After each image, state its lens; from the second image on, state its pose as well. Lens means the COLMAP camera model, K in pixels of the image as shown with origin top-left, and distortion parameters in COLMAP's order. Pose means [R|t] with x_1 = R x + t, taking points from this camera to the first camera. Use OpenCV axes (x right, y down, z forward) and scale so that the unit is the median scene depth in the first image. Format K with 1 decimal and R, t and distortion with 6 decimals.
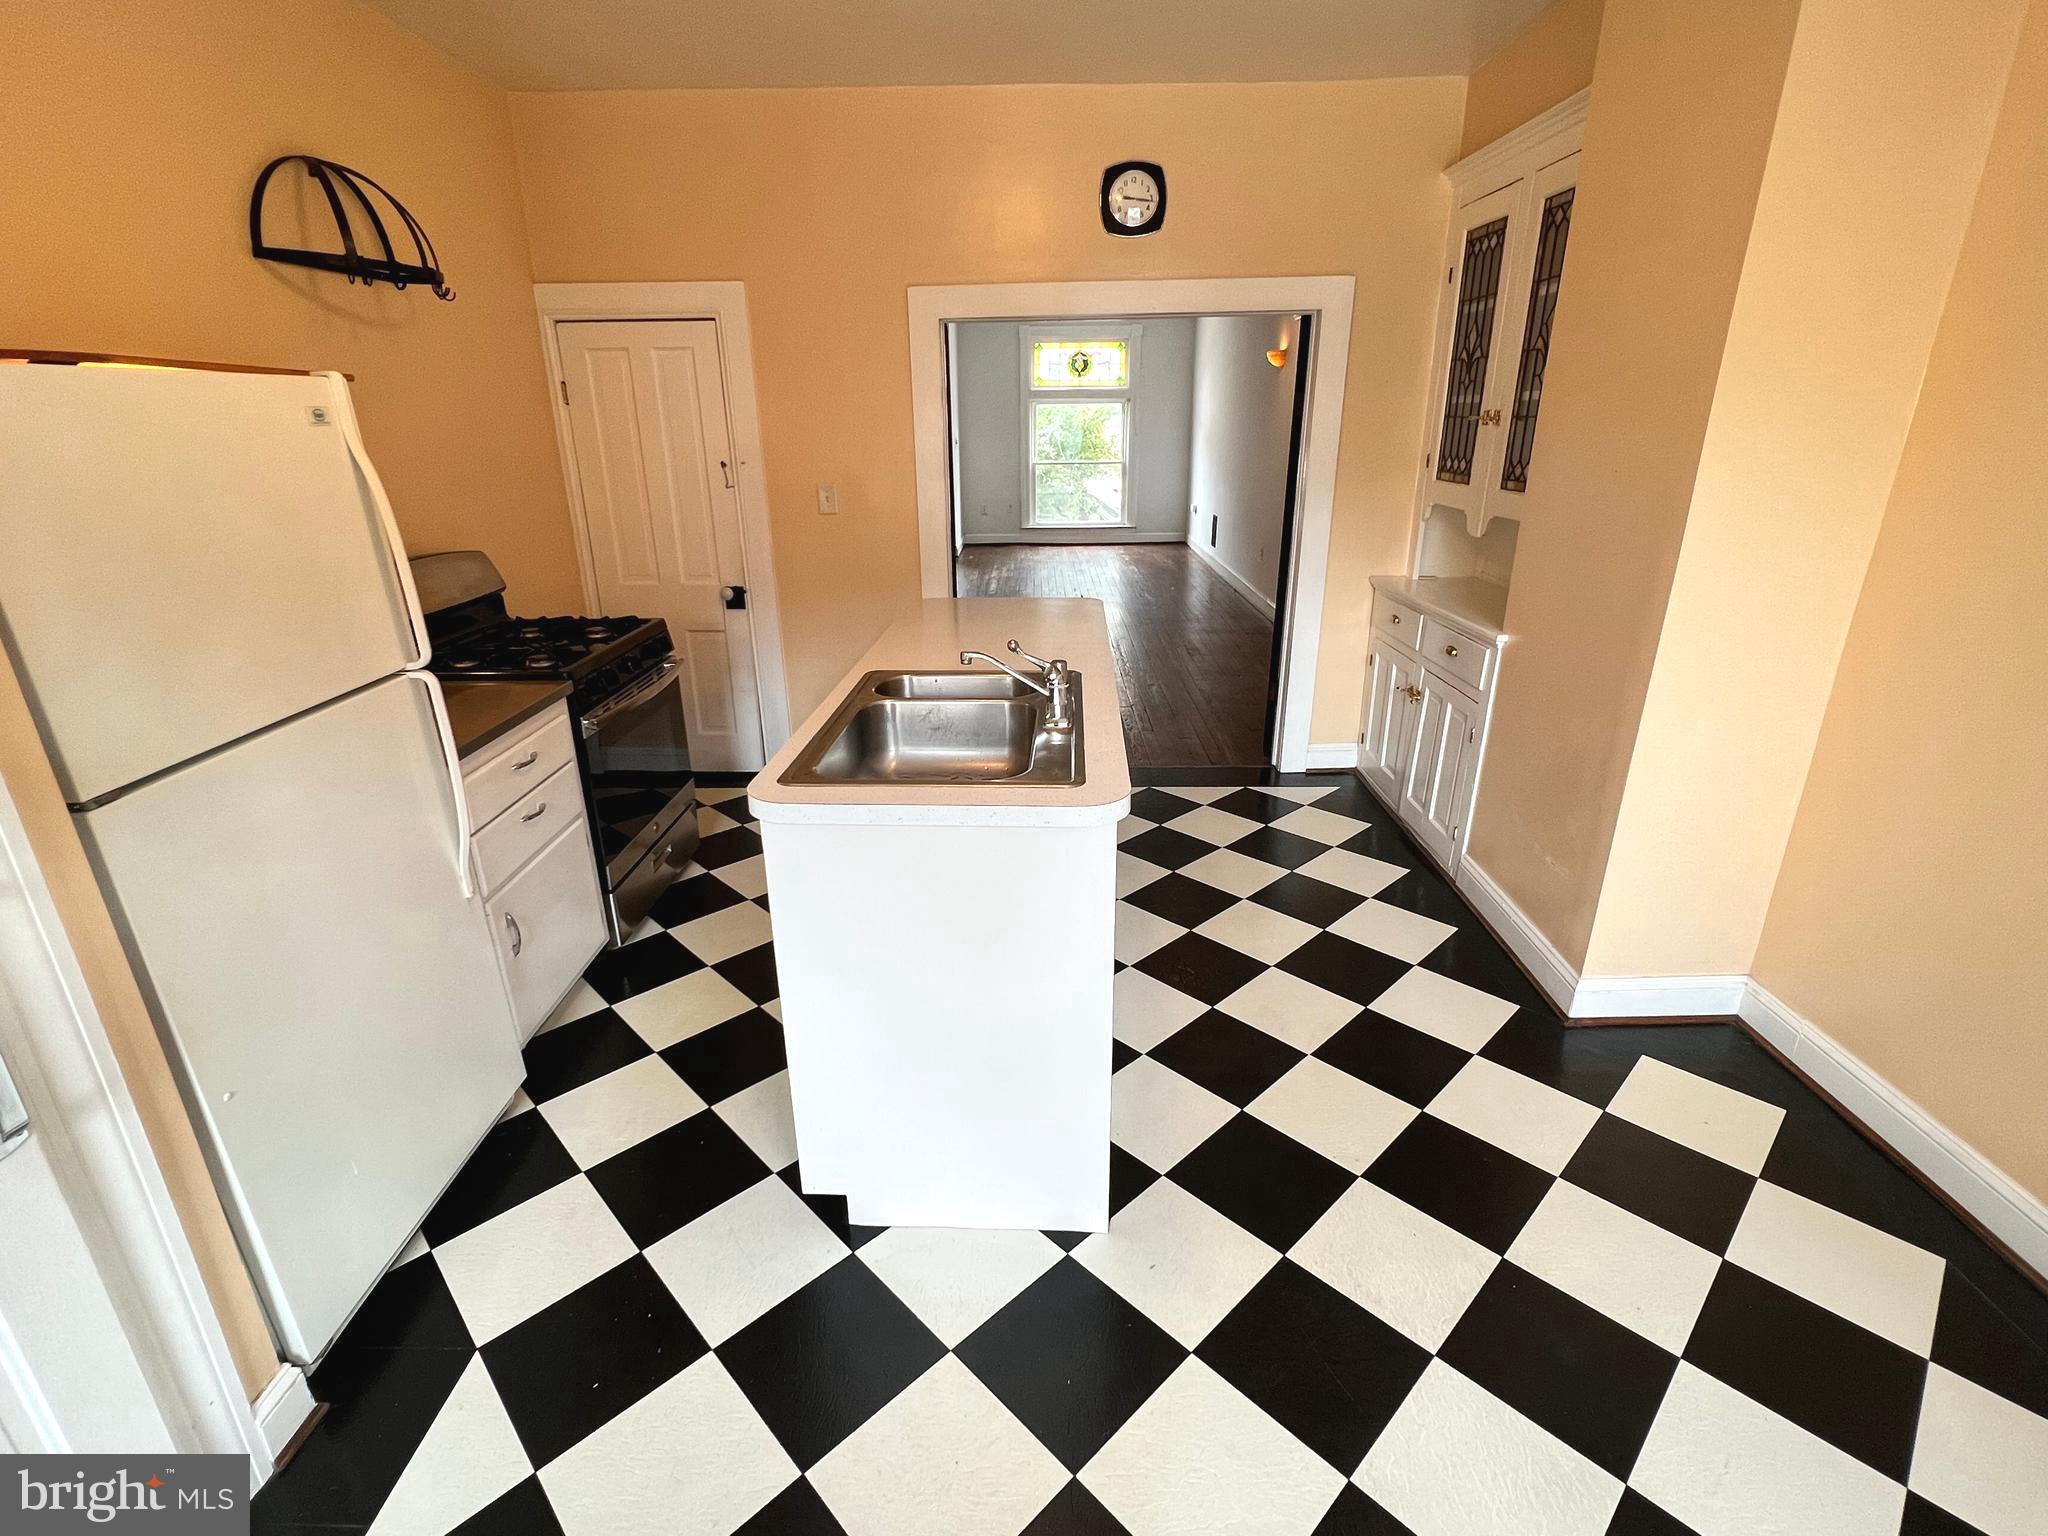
lens RADIAL K [[960.5, 0, 1024.5], [0, 960.5, 763.7], [0, 0, 1]] dist [-0.002420, -0.000287]
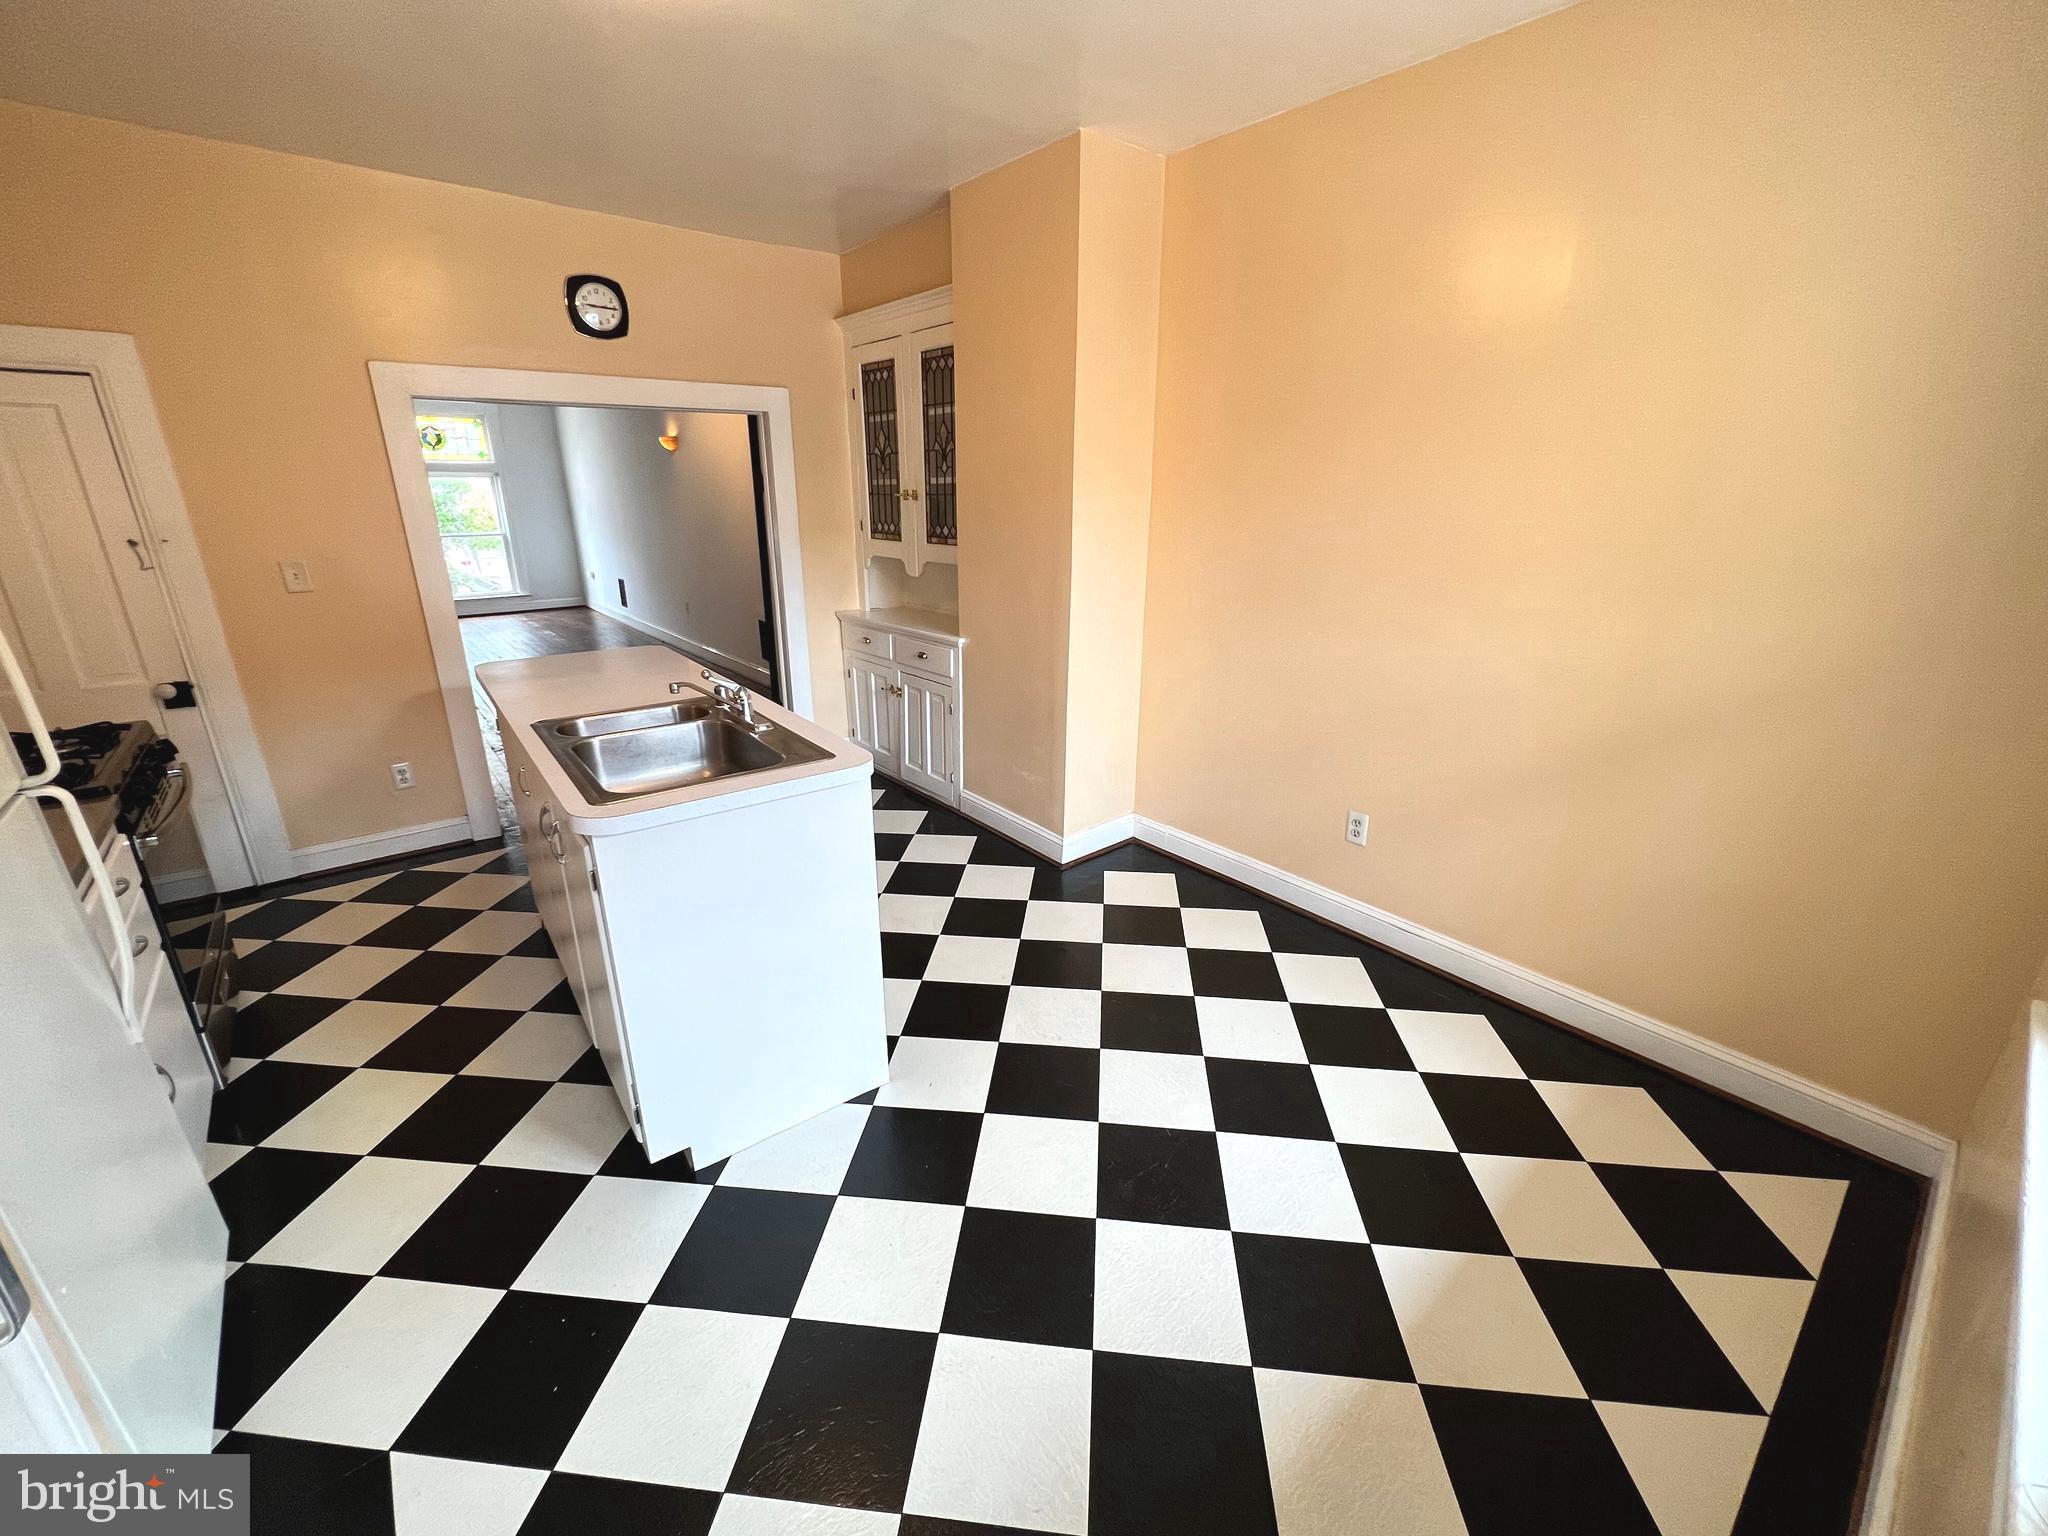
lens RADIAL K [[825.3, 0, 1021.5], [0, 825.3, 763.8], [0, 0, 1]] dist [-0.003083, 0.000238]
pose [[0.764674, -0.192787, 0.614904, -0.221749], [0.210205, 0.976631, 0.044793, 0.016954], [-0.609170, 0.095004, 0.787329, -0.049415]]
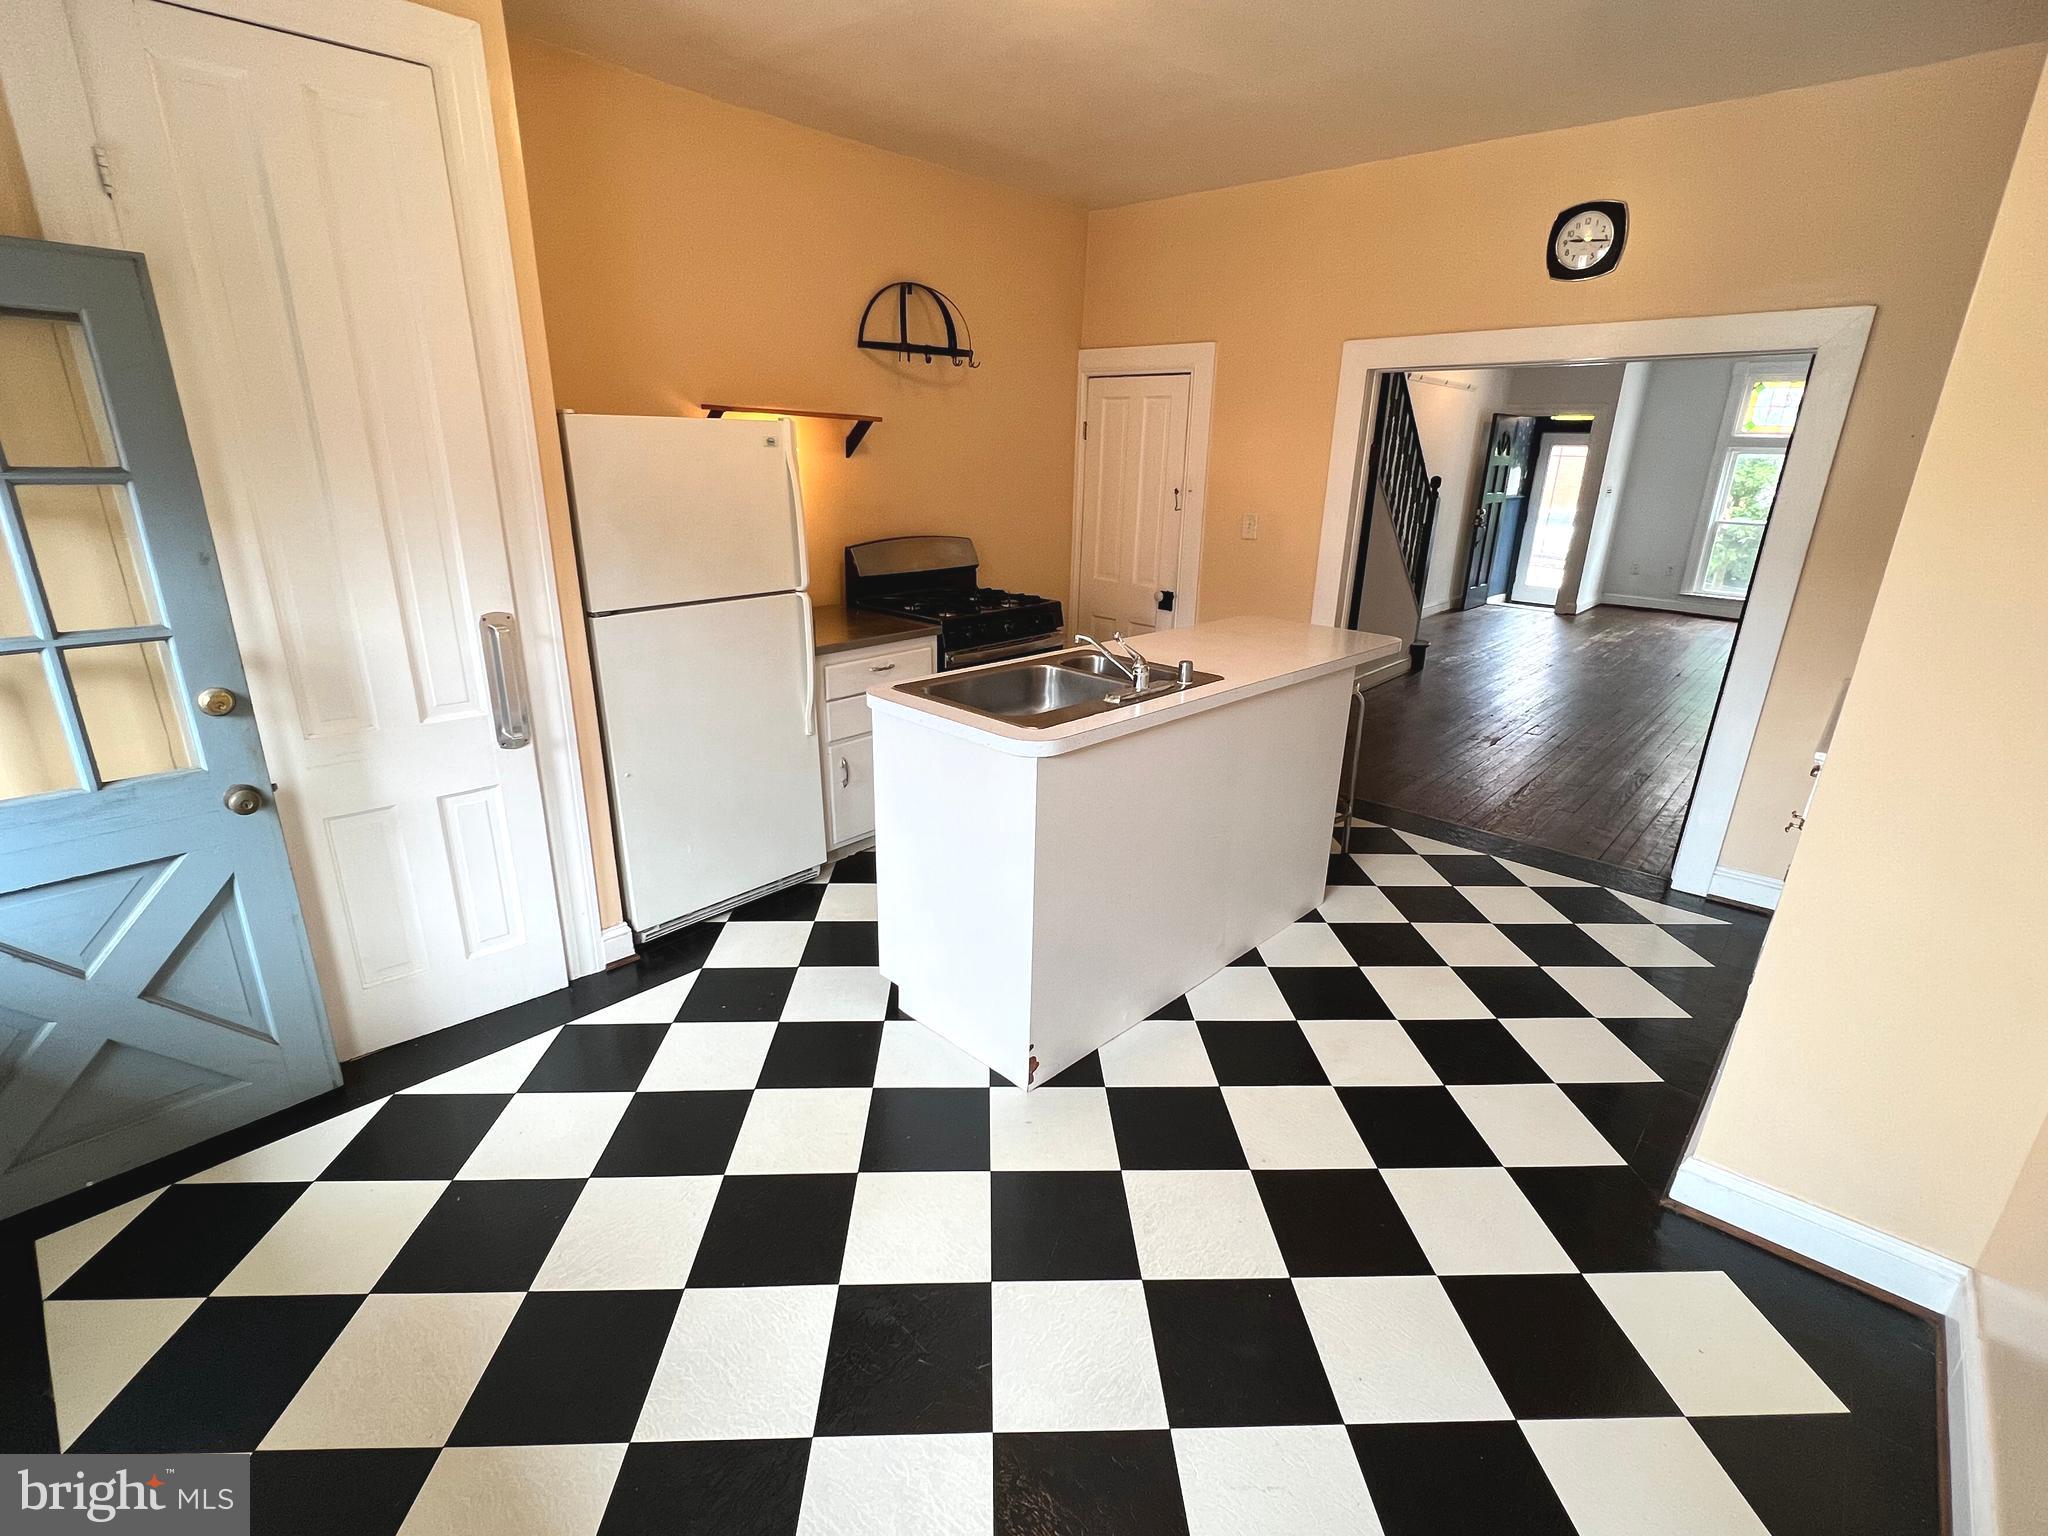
lens RADIAL K [[937.2, 0, 1023.5], [0, 937.2, 763.7], [0, 0, 1]] dist [-0.001543, -0.000117]
pose [[0.747520, 0.237968, -0.620150, 0.407910], [-0.254801, 0.964930, 0.063135, -0.004106], [0.613425, 0.110821, 0.781939, -0.011915]]
